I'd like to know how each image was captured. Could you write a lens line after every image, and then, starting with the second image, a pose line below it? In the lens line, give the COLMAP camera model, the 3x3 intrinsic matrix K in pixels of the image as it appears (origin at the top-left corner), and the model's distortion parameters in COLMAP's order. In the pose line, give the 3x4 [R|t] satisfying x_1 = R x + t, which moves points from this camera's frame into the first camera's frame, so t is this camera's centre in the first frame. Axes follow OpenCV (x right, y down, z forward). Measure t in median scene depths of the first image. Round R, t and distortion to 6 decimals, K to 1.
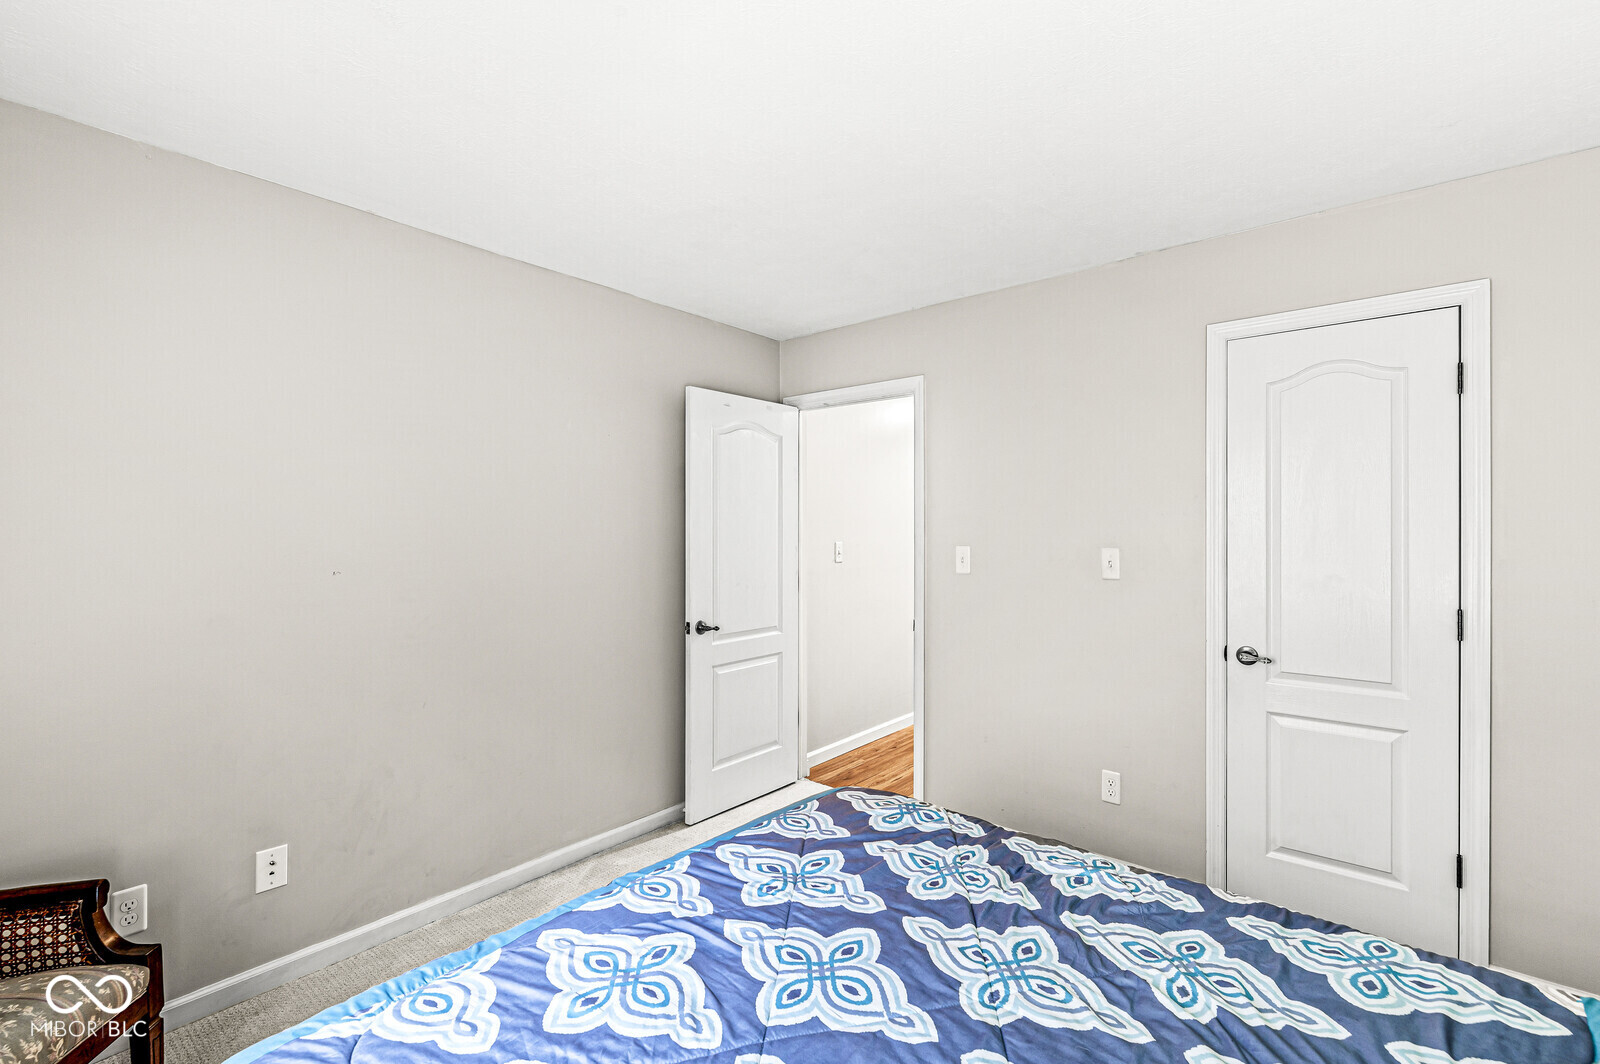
lens RADIAL K [[701.0, 0, 797.1], [0, 701.0, 531.5], [0, 0, 1]] dist [0.000195, 0.000118]
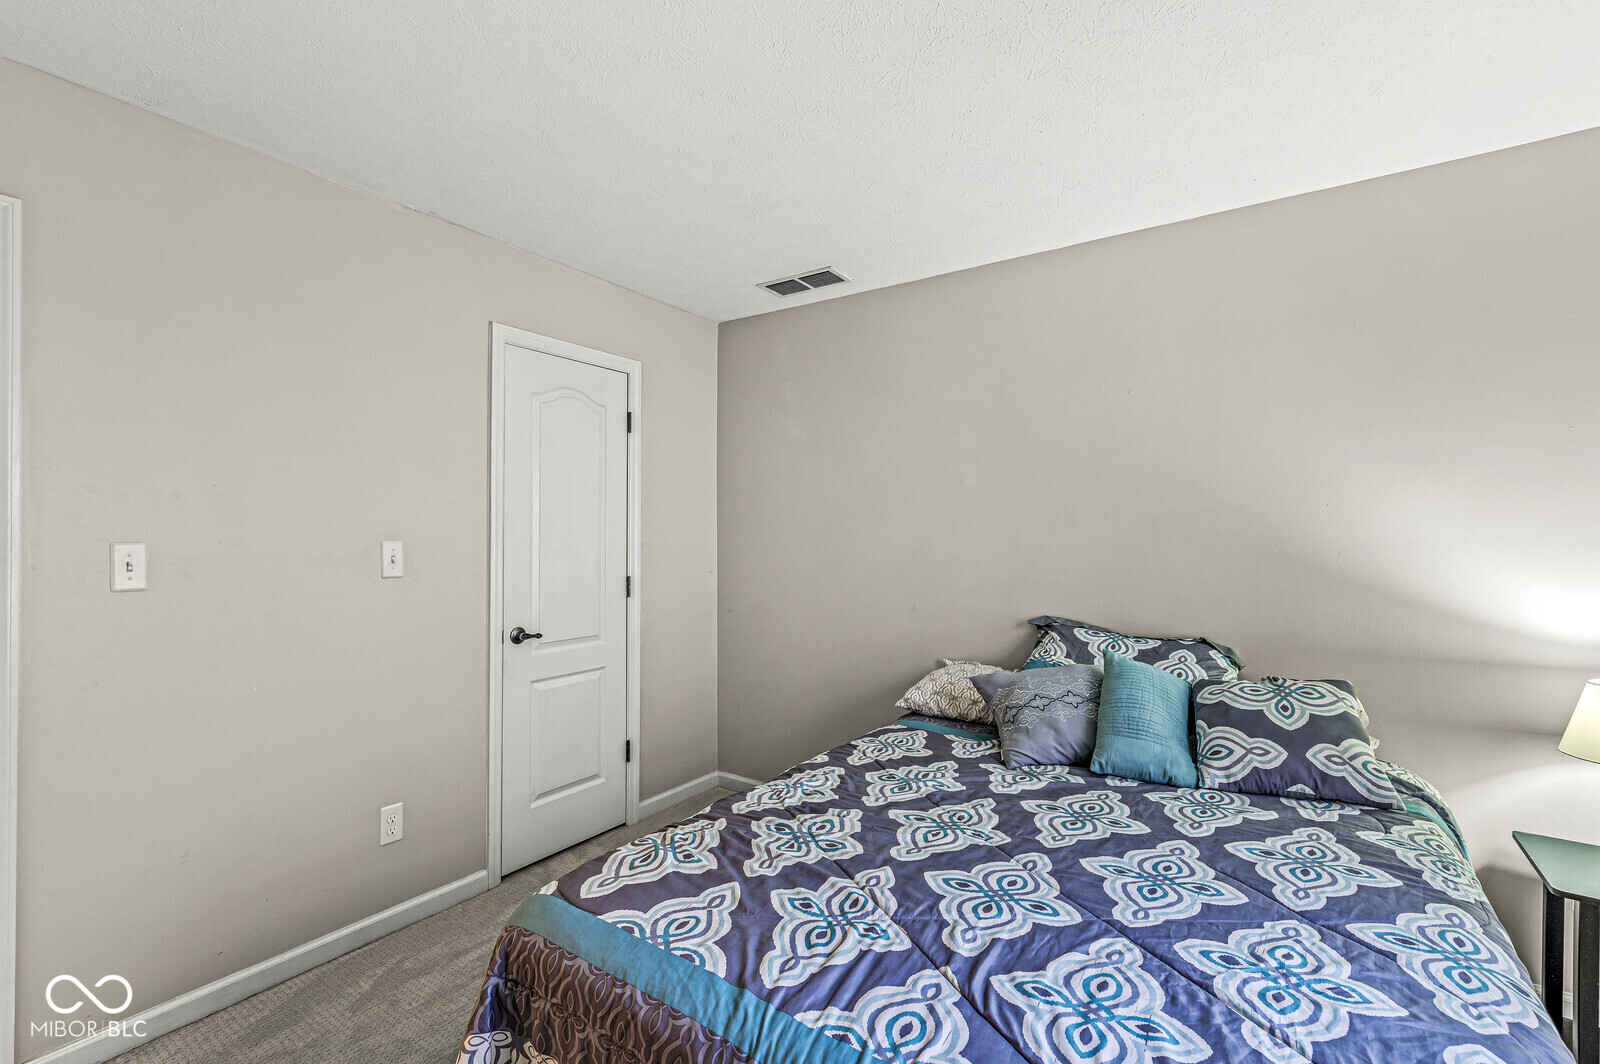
lens RADIAL K [[701.0, 0, 805.4], [0, 701.0, 527.7], [0, 0, 1]] dist [0.000195, 0.000118]
pose [[-0.115203, 0.009919, 0.993292, -0.824349], [-0.002622, 0.999944, -0.010290, 0.030222], [-0.993339, -0.003790, -0.115170, 1.114736]]
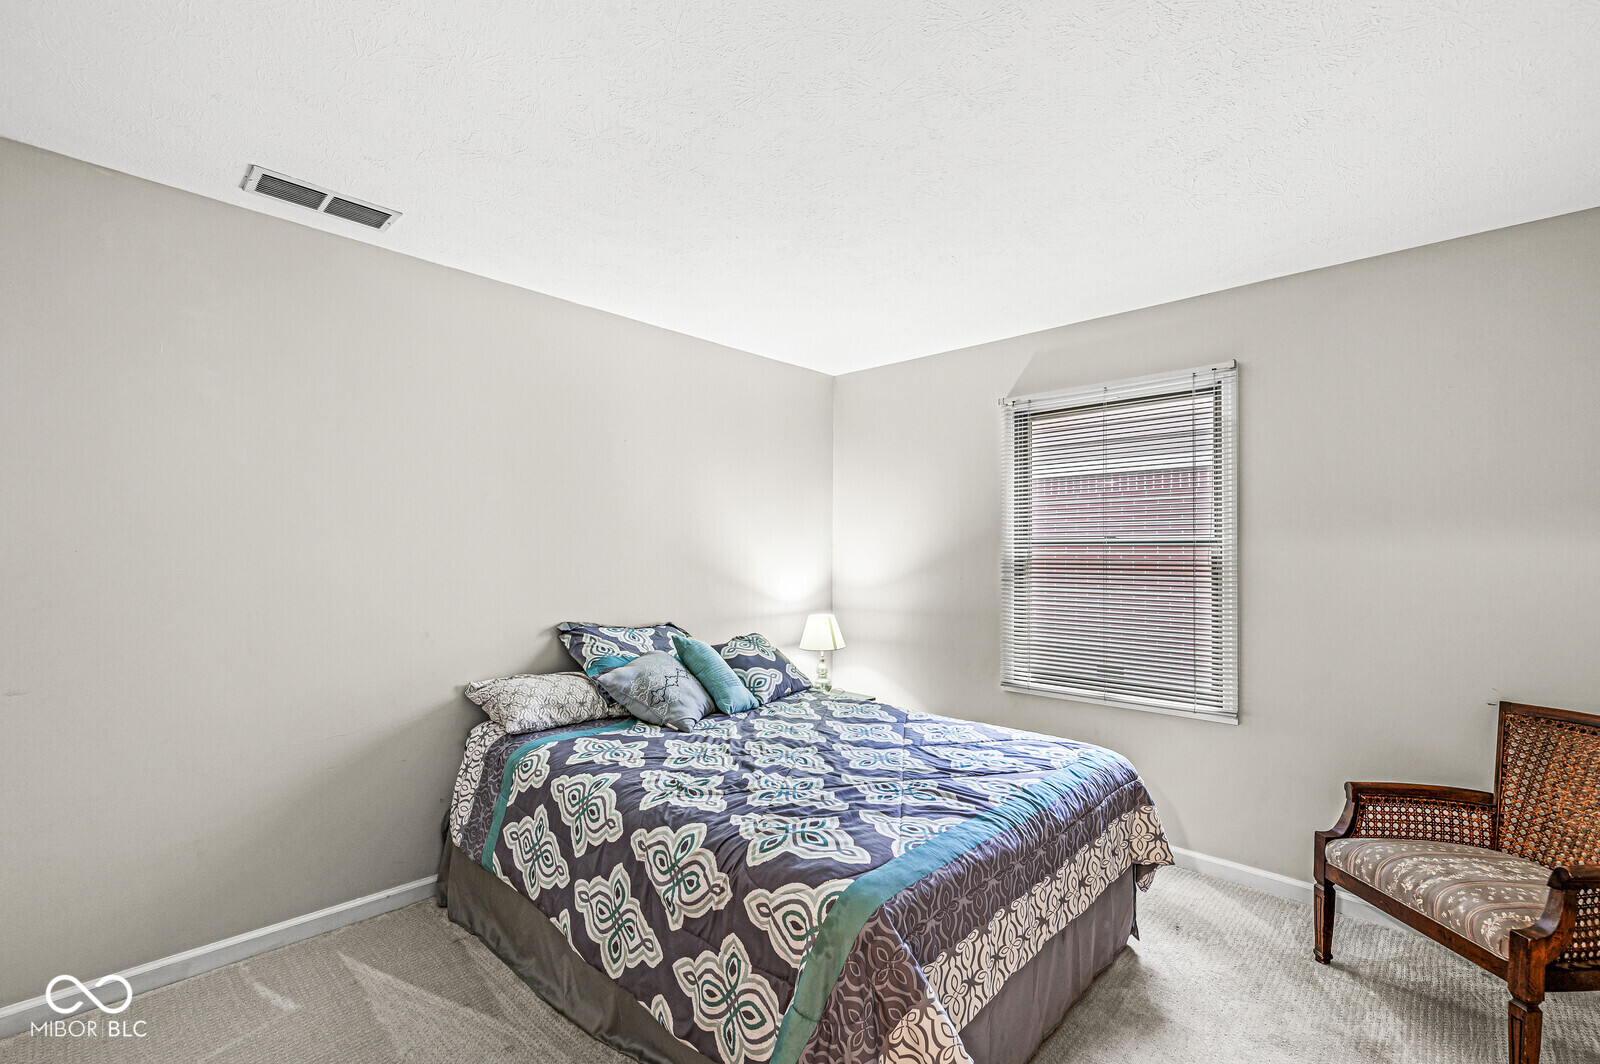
lens RADIAL K [[701.0, 0, 807.6], [0, 701.0, 535.0], [0, 0, 1]] dist [0.000195, 0.000118]
pose [[-0.999440, -0.004292, 0.033172, 0.138552], [-0.005063, 0.999718, -0.023197, 0.027579], [-0.033063, -0.023352, -0.999180, 2.326922]]
